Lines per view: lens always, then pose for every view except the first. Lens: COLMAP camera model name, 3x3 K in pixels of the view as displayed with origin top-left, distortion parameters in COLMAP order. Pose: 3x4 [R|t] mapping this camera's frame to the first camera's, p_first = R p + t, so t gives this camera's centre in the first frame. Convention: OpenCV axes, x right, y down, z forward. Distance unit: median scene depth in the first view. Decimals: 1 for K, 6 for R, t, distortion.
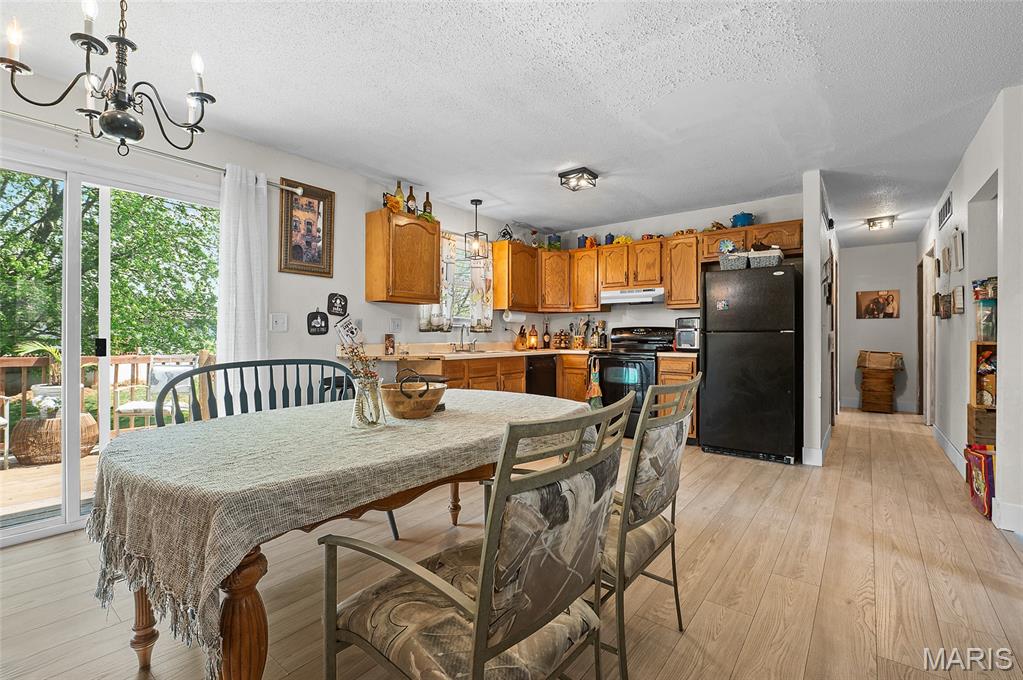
lens RADIAL K [[473.9, 0, 511.7], [0, 473.9, 339.7], [0, 0, 1]] dist [0.000845, -0.000015]
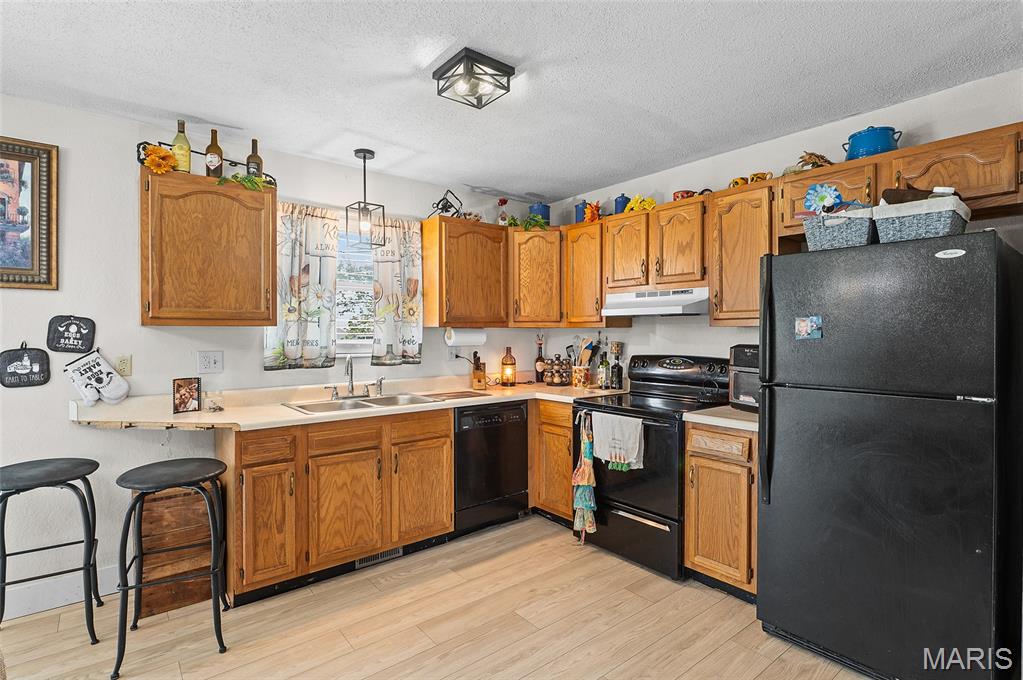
lens RADIAL K [[499.9, 0, 511.6], [0, 499.9, 335.0], [0, 0, 1]] dist [-0.003265, -0.000801]
pose [[0.967724, 0.003021, -0.251994, 0.261728], [-0.002183, 0.999991, 0.003605, -0.060460], [0.252002, -0.002938, 0.967722, 0.419167]]
